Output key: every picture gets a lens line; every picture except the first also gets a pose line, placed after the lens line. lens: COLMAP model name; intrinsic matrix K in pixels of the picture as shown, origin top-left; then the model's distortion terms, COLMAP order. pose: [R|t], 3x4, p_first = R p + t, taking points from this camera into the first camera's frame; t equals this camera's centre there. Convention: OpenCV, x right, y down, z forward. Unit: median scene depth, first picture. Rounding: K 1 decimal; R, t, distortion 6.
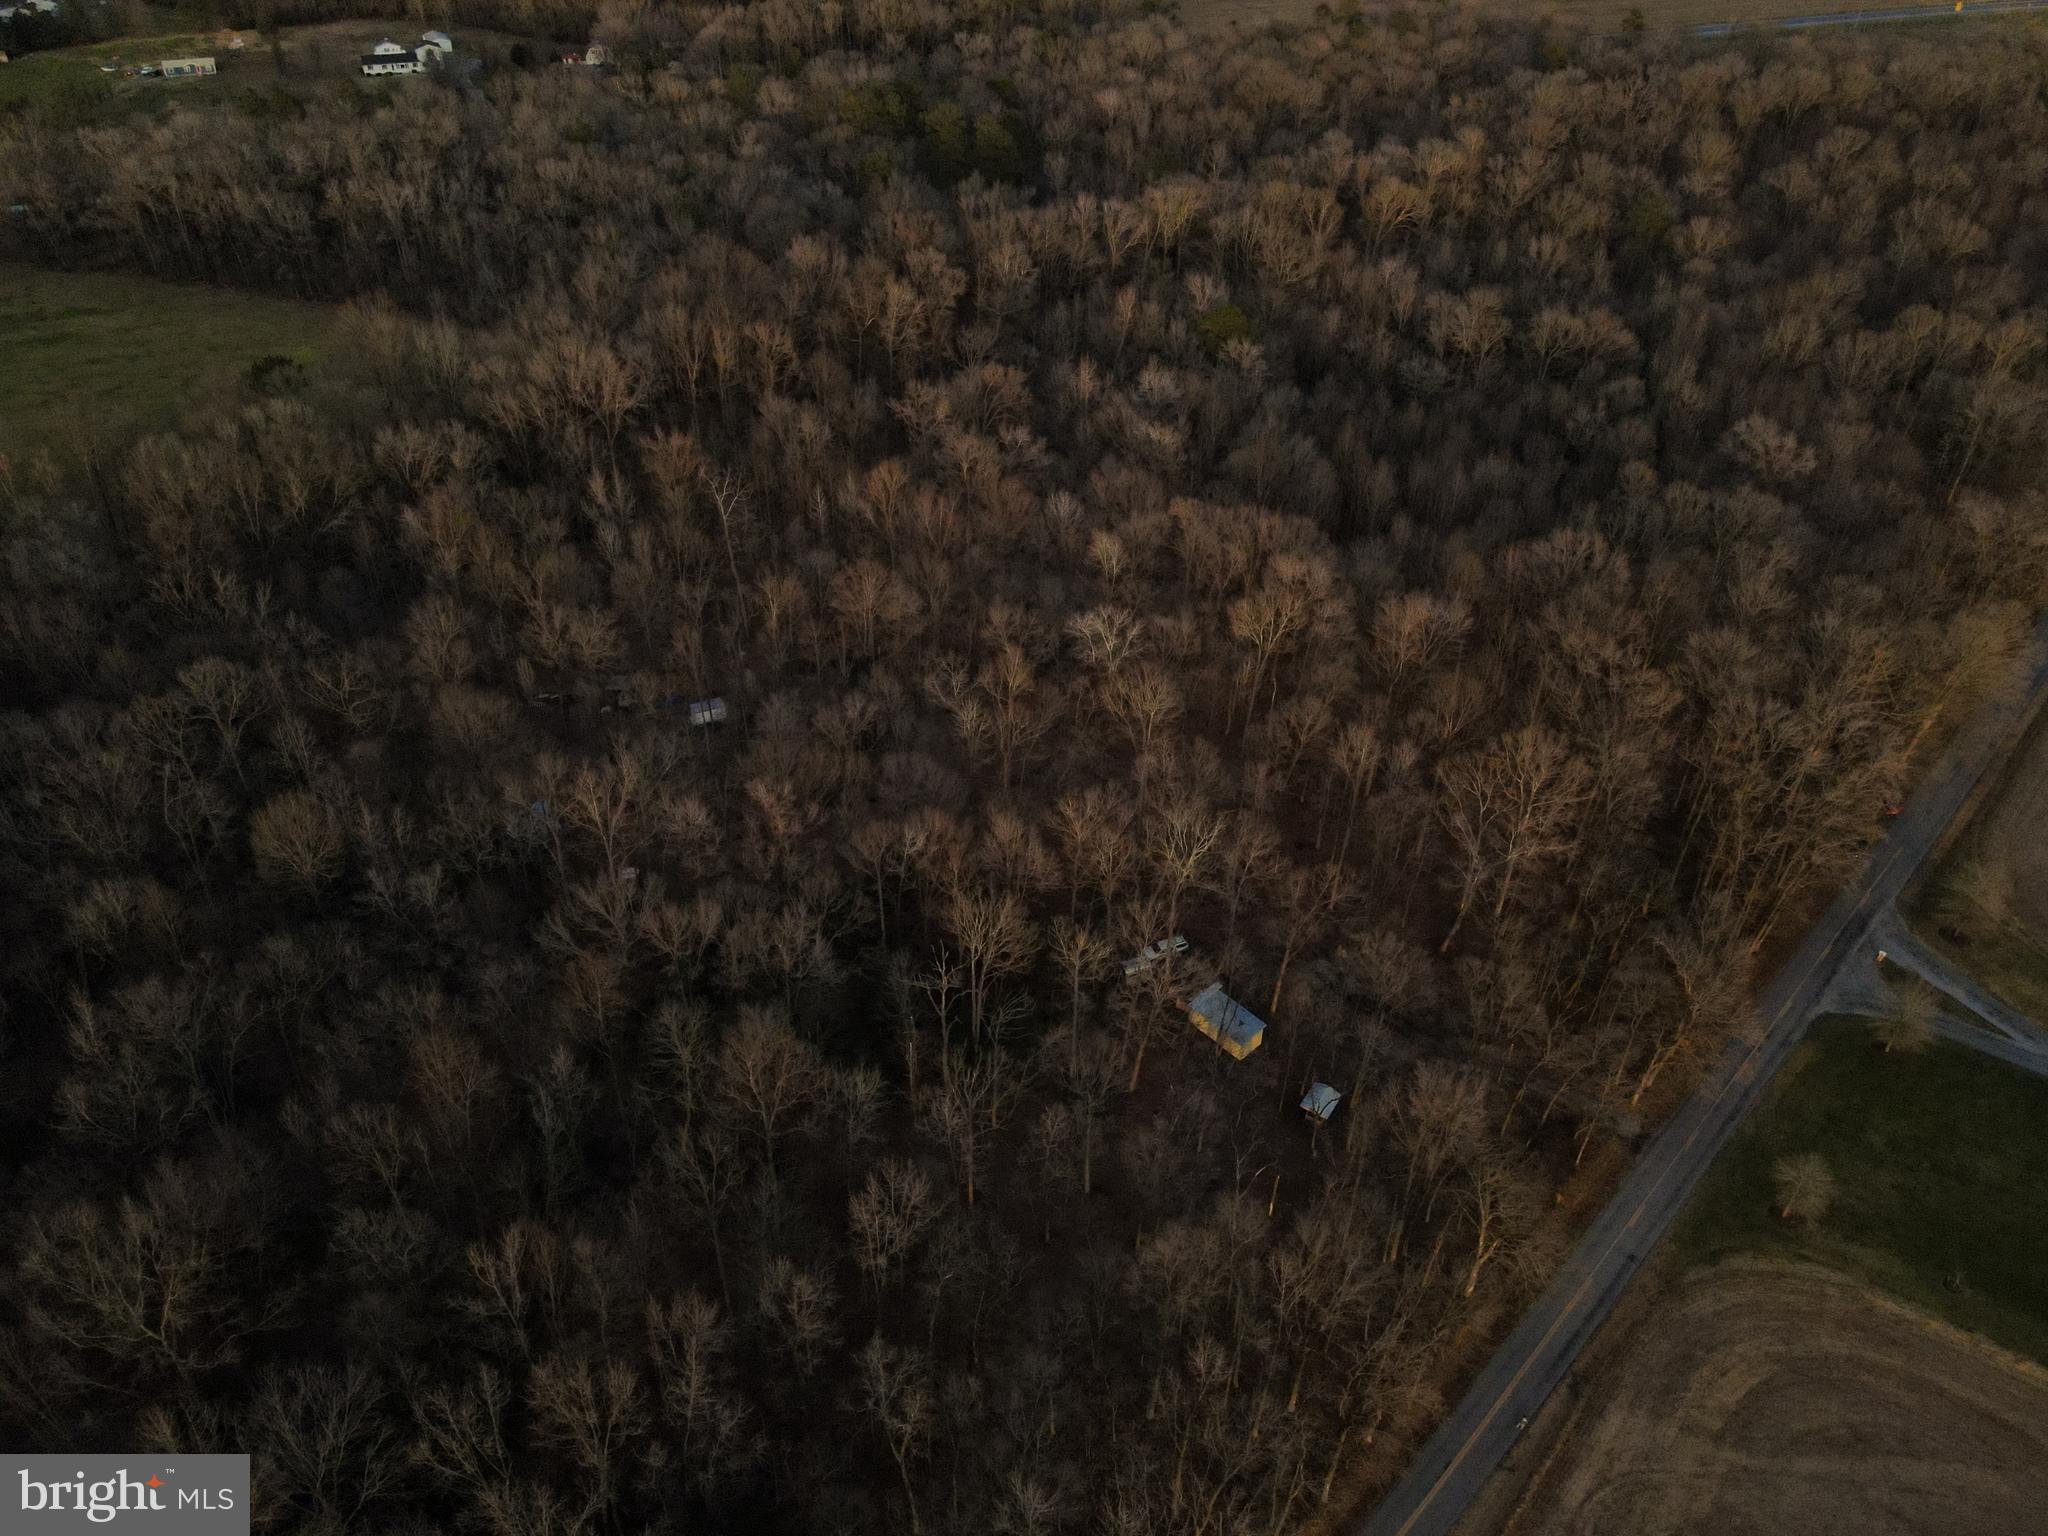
lens RADIAL K [[1438.6, 0, 1026.6], [0, 1438.6, 773.4], [0, 0, 1]] dist [0.030684, 0.000176]
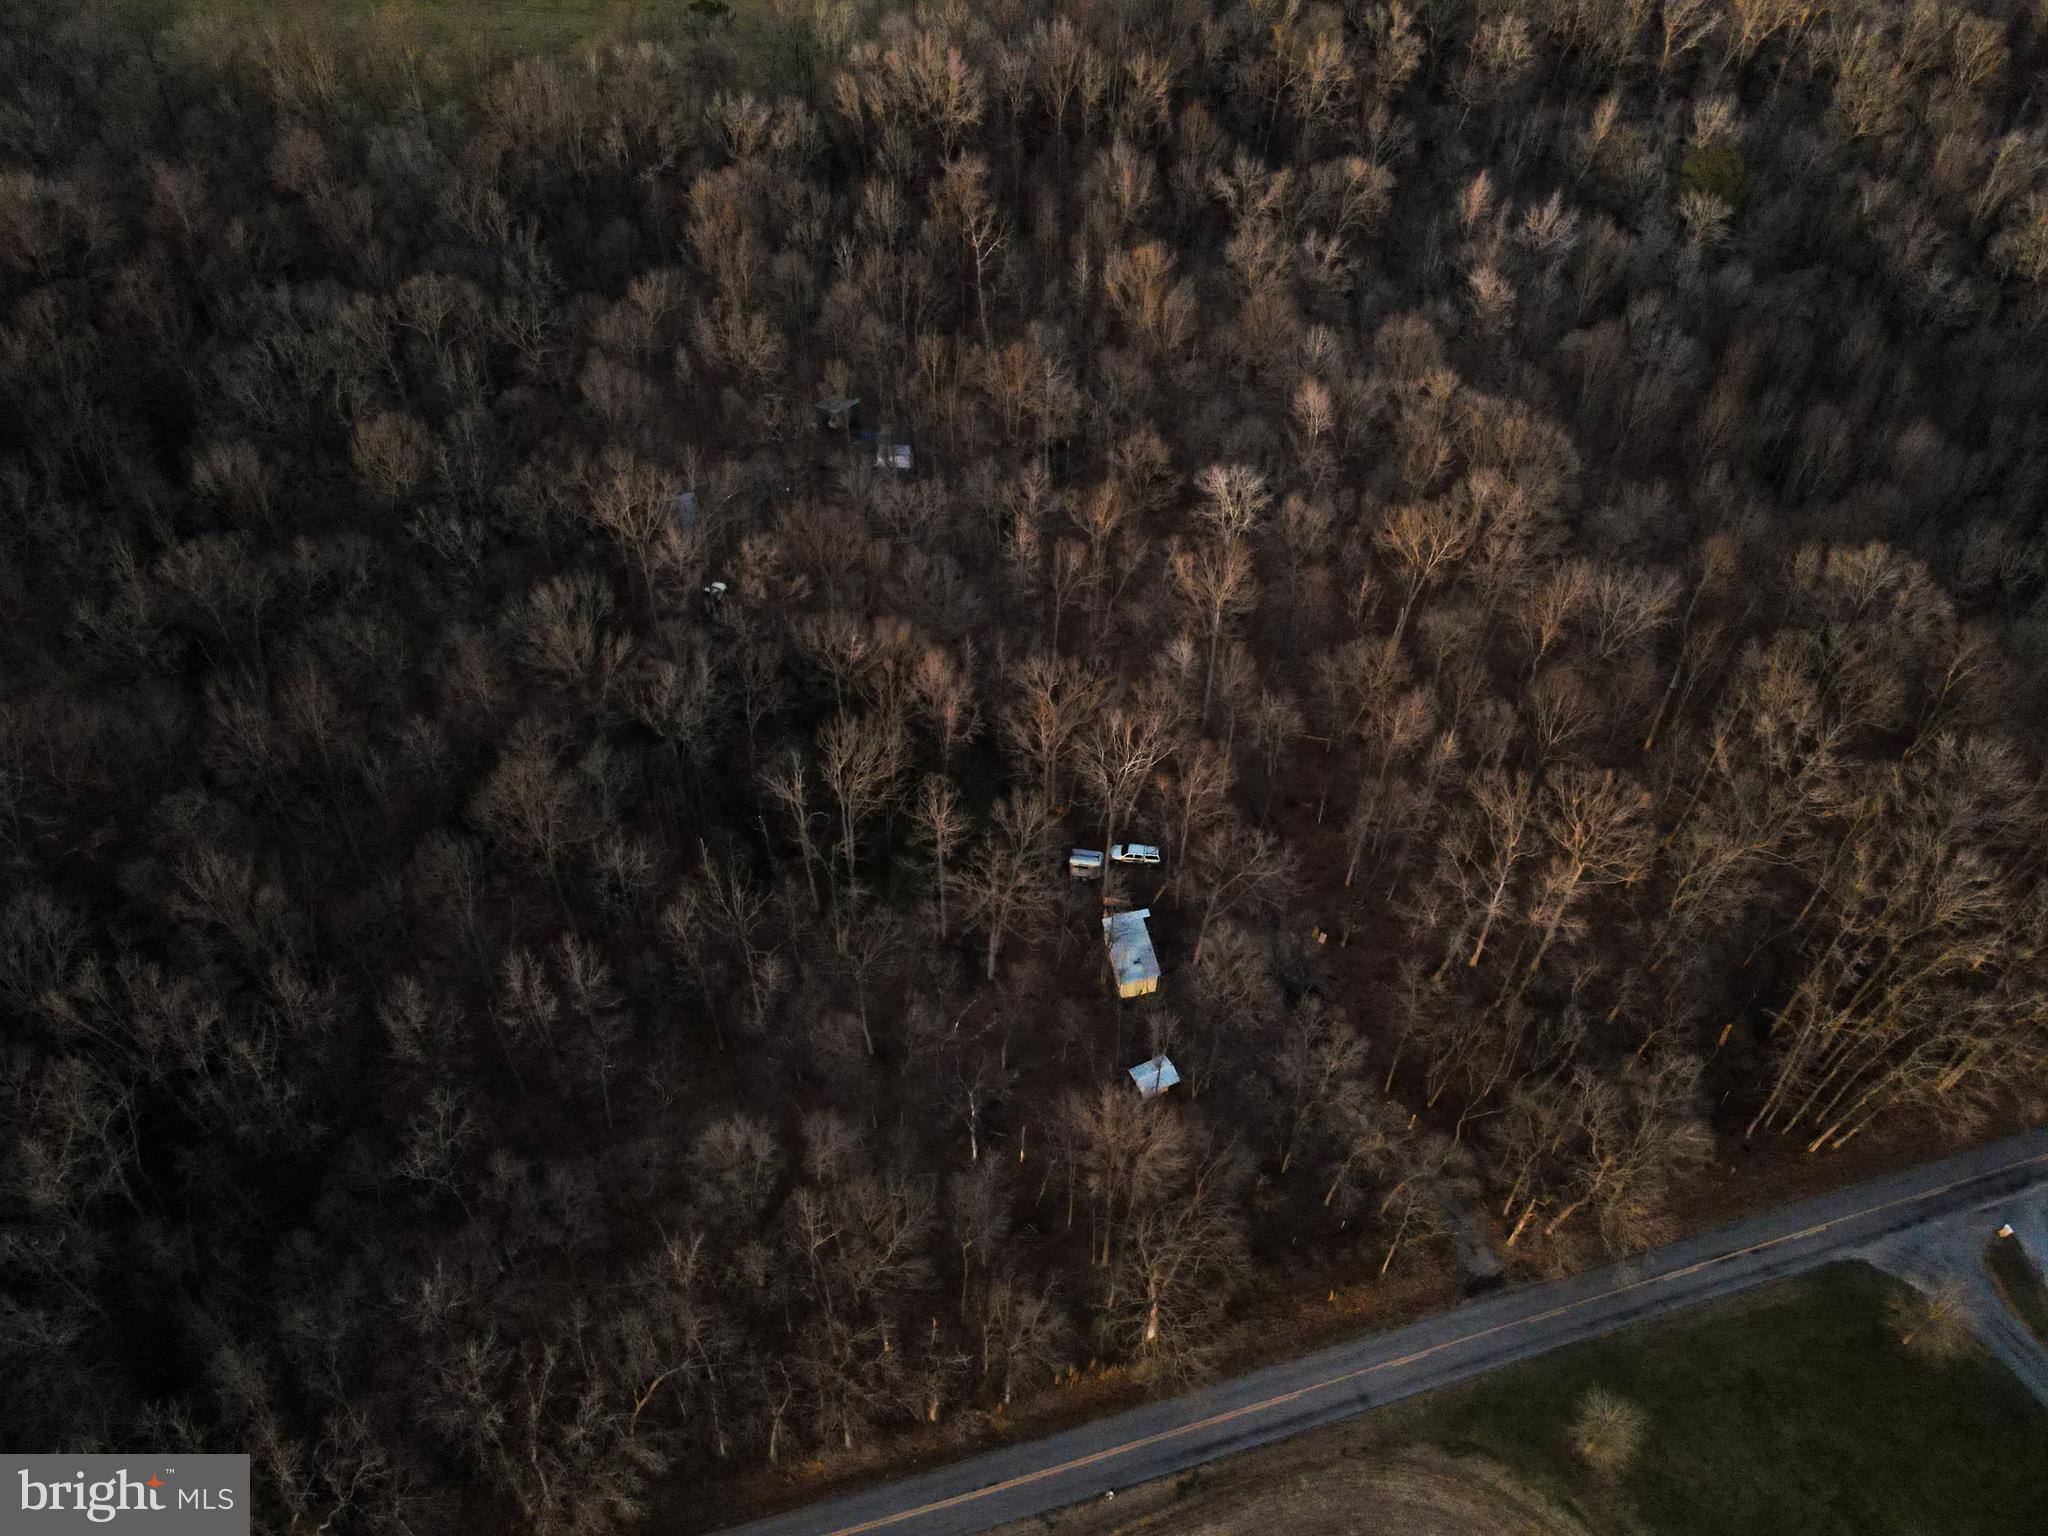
lens RADIAL K [[1438.6, 0, 1024.3], [0, 1438.6, 761.3], [0, 0, 1]] dist [0.030684, 0.000176]
pose [[0.870639, 0.357466, -0.337943, 0.310802], [-0.301723, 0.930636, 0.207074, -0.095623], [0.388524, -0.078322, 0.918104, 0.143843]]
